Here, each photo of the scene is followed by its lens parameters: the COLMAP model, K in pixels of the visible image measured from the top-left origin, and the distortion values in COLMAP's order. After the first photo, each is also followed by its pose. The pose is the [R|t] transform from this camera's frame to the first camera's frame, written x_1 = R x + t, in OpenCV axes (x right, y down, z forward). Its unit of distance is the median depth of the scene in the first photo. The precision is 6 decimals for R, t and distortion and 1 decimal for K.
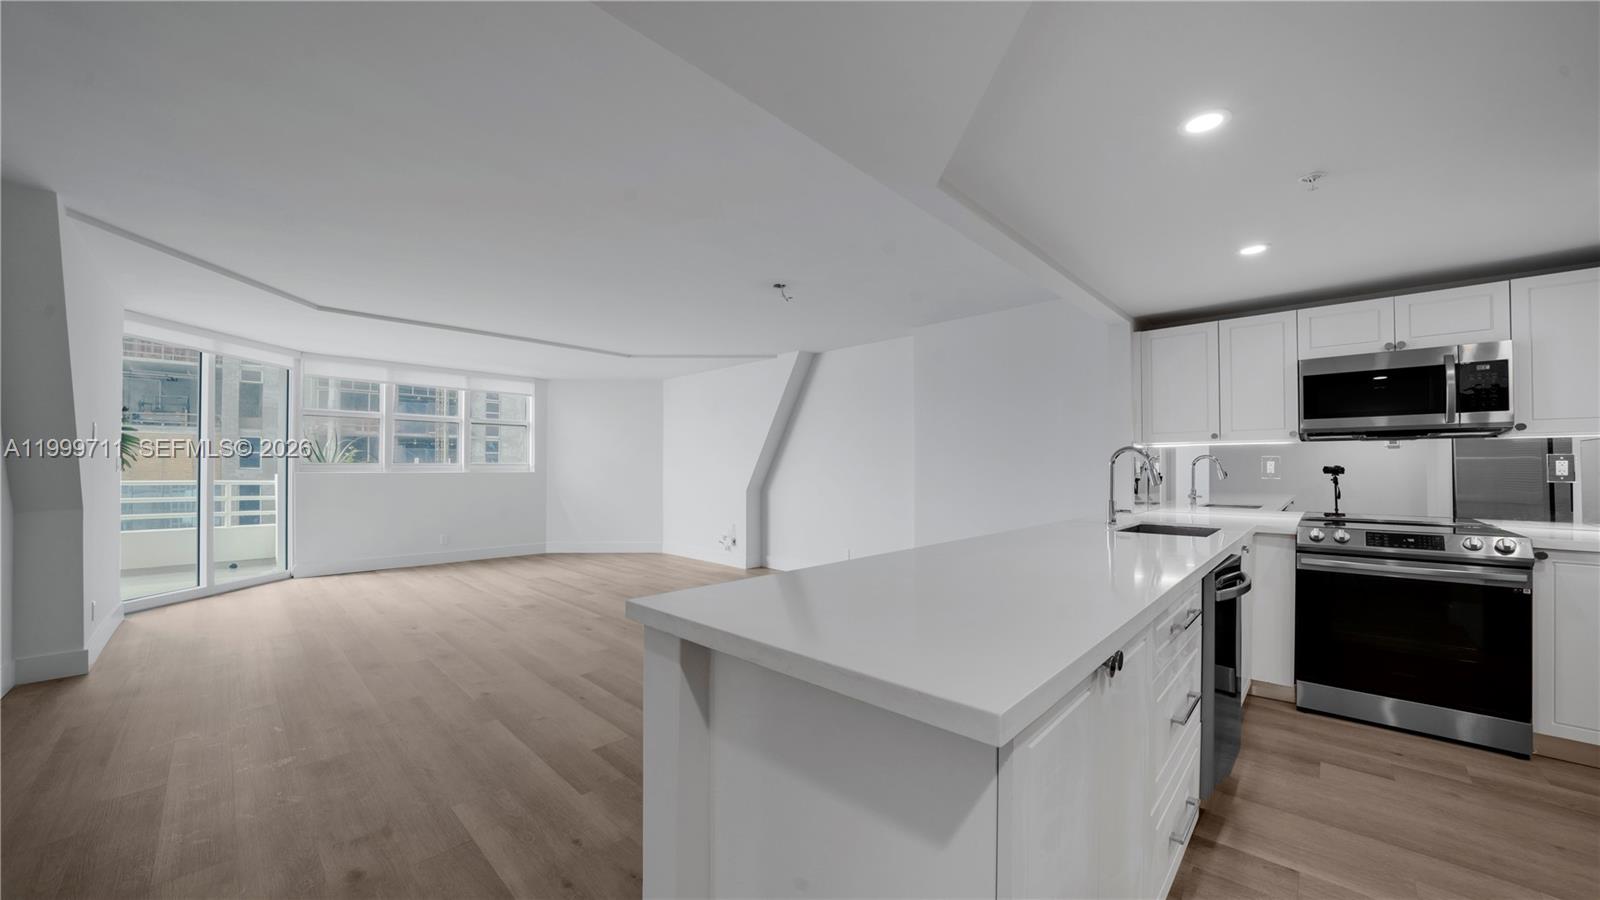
lens RADIAL K [[567.1, 0, 800.9], [0, 567.1, 462.2], [0, 0, 1]] dist [-0.022975, 0.001916]
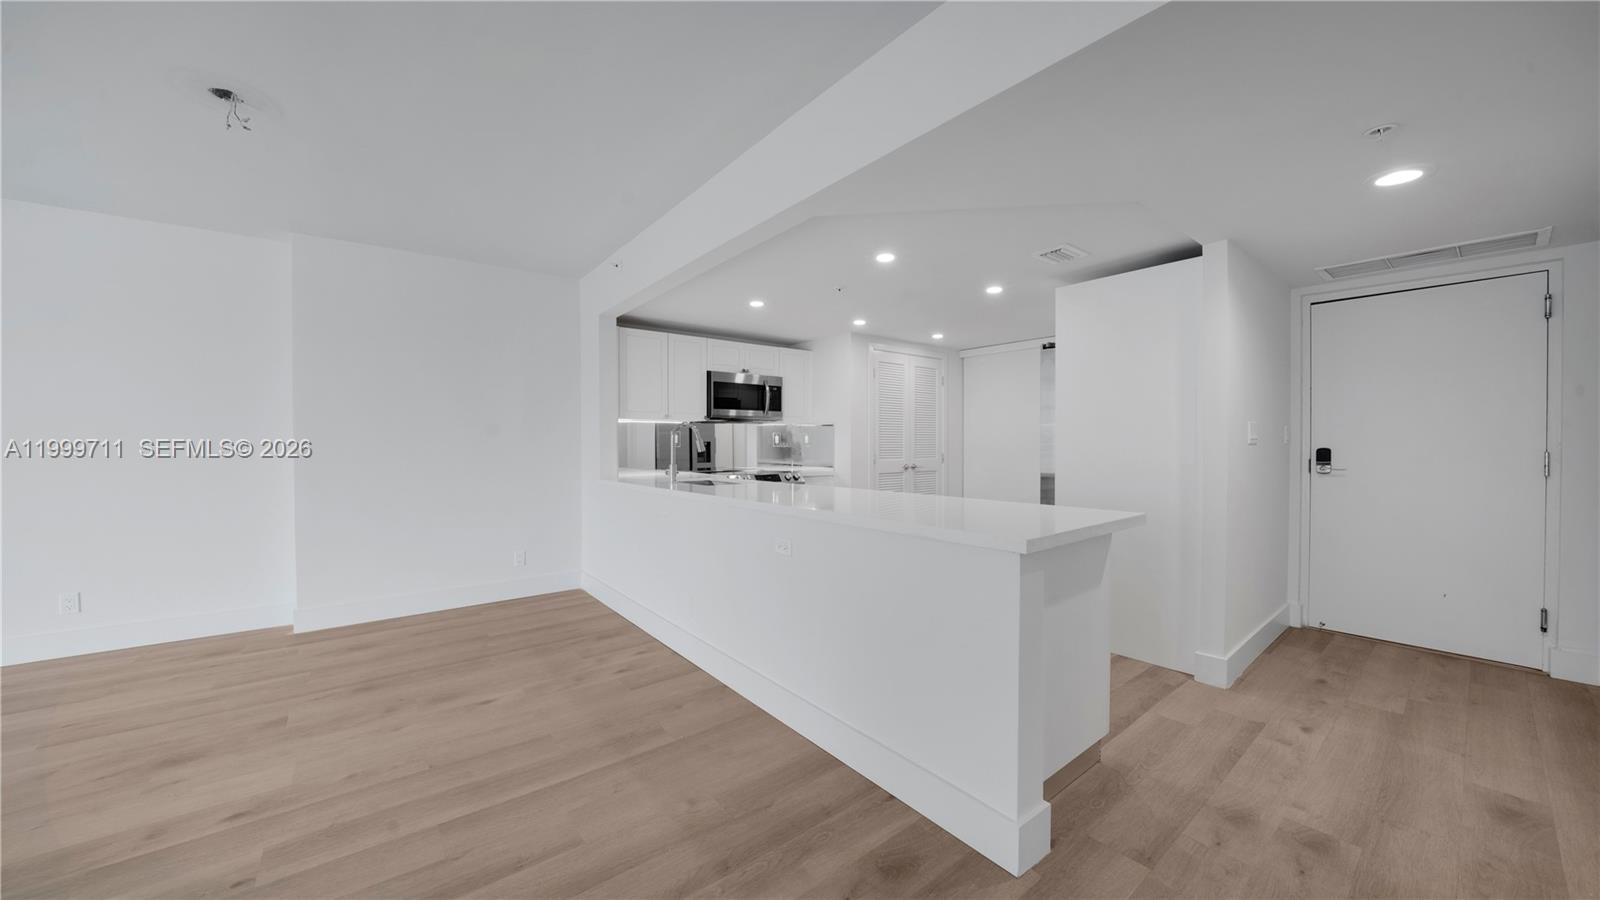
lens RADIAL K [[557.3, 0, 802.2], [0, 557.3, 444.1], [0, 0, 1]] dist [-0.022544, 0.001481]
pose [[0.138076, -0.004106, 0.990413, -0.601979], [-0.008811, 0.999947, 0.005374, 0.013623], [-0.990382, -0.009469, 0.138033, 0.500511]]
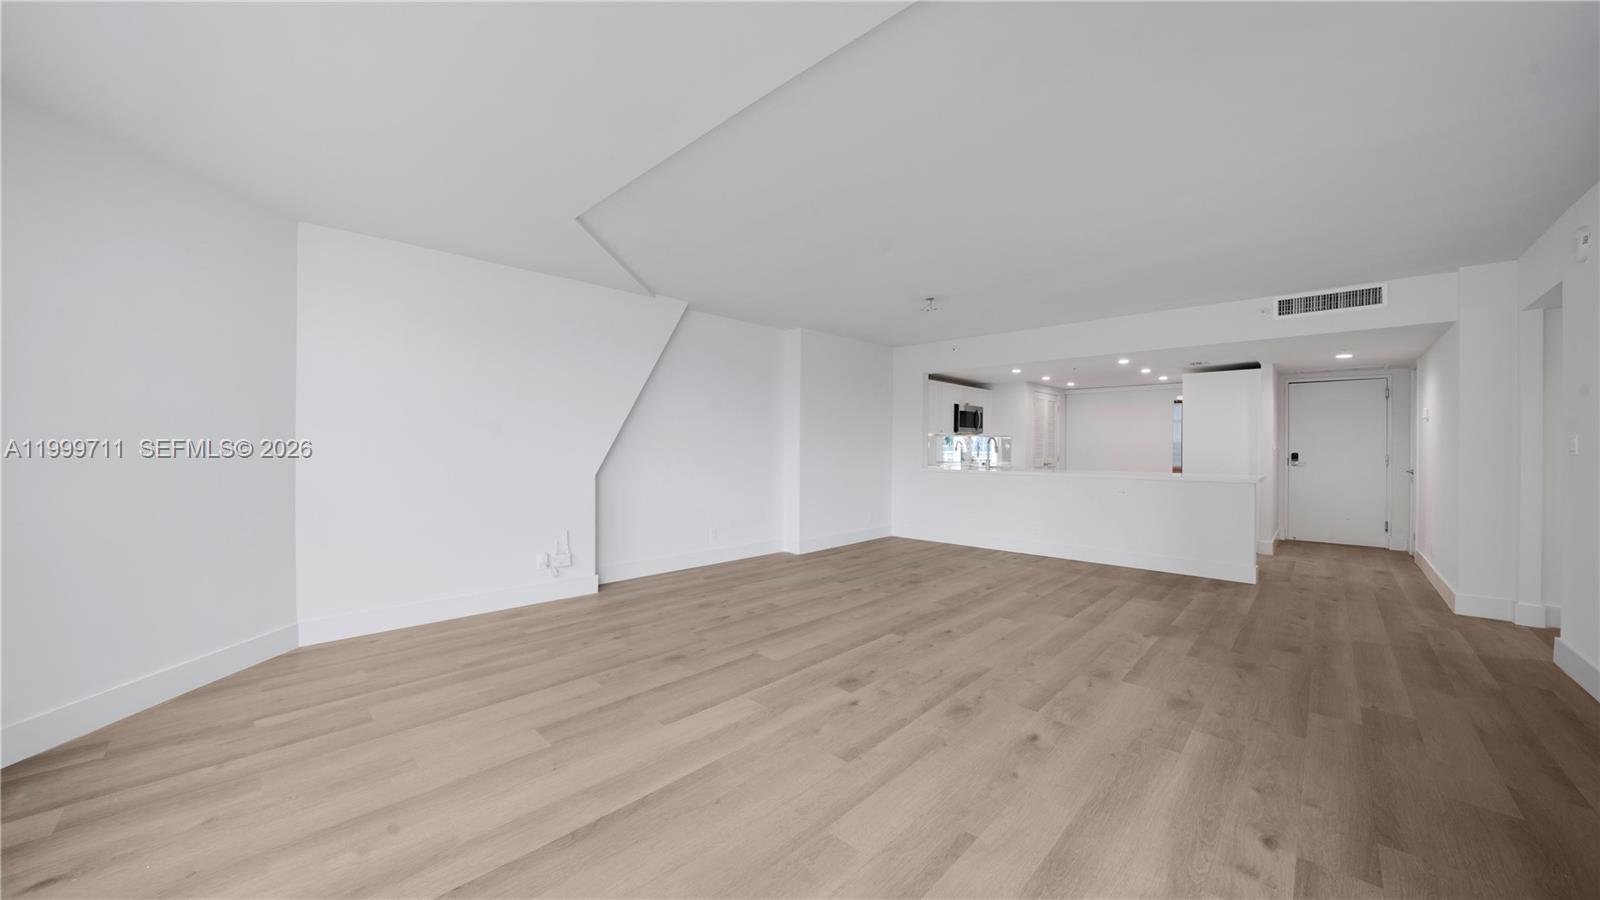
lens RADIAL K [[557.3, 0, 811.4], [0, 557.3, 441.3], [0, 0, 1]] dist [-0.022544, 0.001481]
pose [[-0.006868, 0.007061, 0.999951, -1.623281], [-0.018084, 0.999811, -0.007184, 0.021467], [-0.999813, -0.018133, -0.006739, 1.620131]]
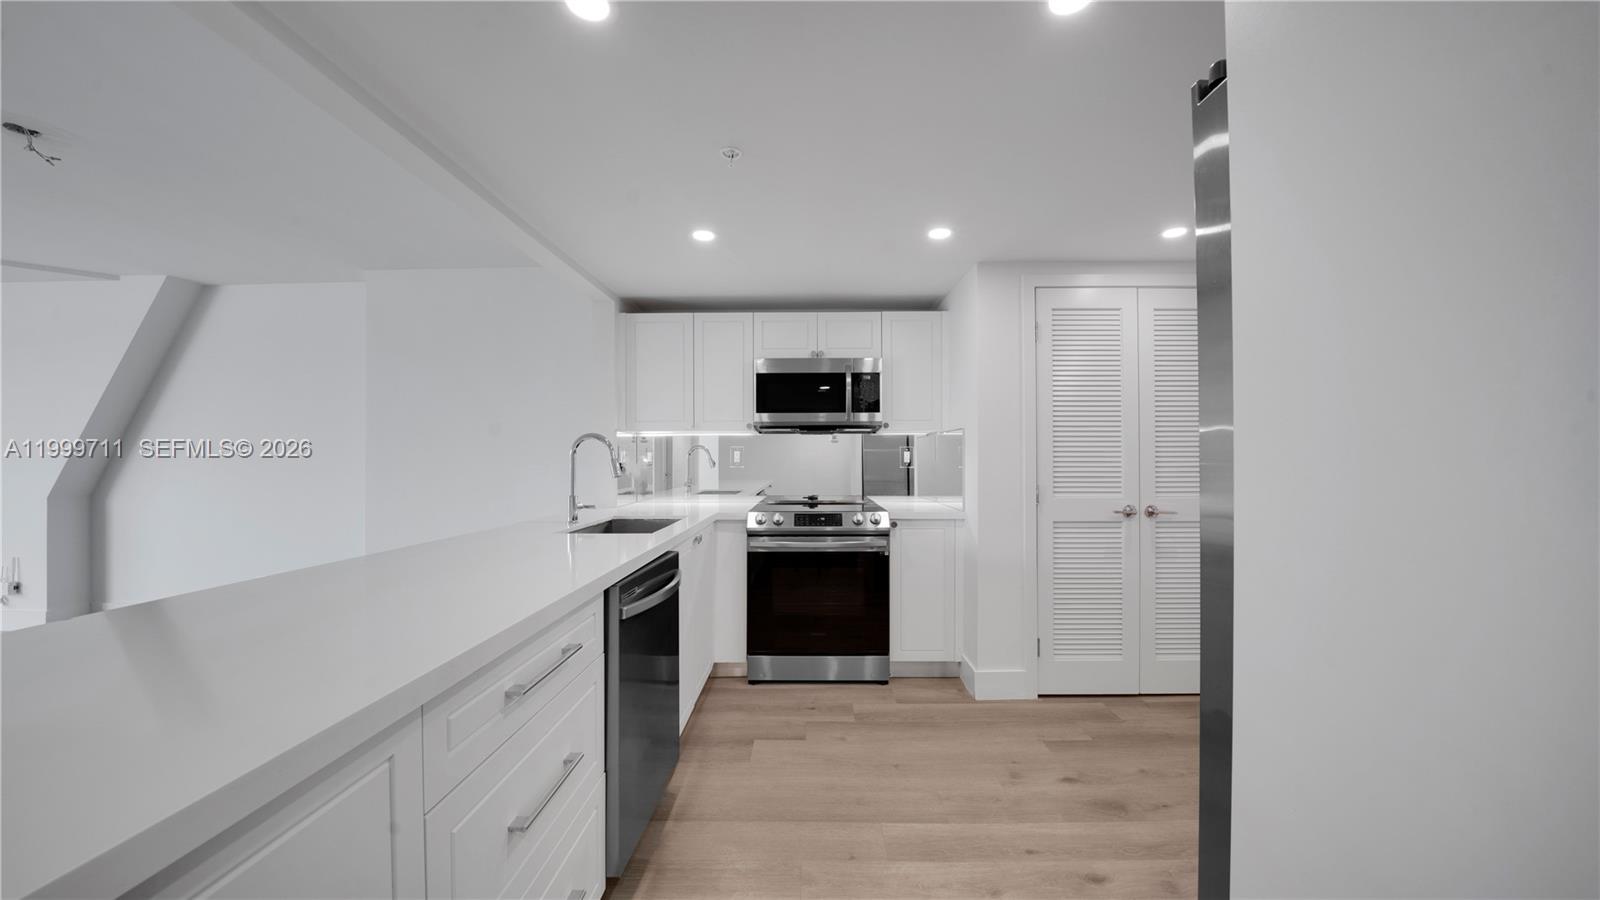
lens RADIAL K [[557.3, 0, 808.9], [0, 557.3, 454.4], [0, 0, 1]] dist [-0.022544, 0.001481]
pose [[0.731085, 0.000996, 0.682286, 0.218500], [-0.003511, 0.999991, 0.002302, 0.001573], [-0.682277, -0.004078, 0.731082, 0.123280]]
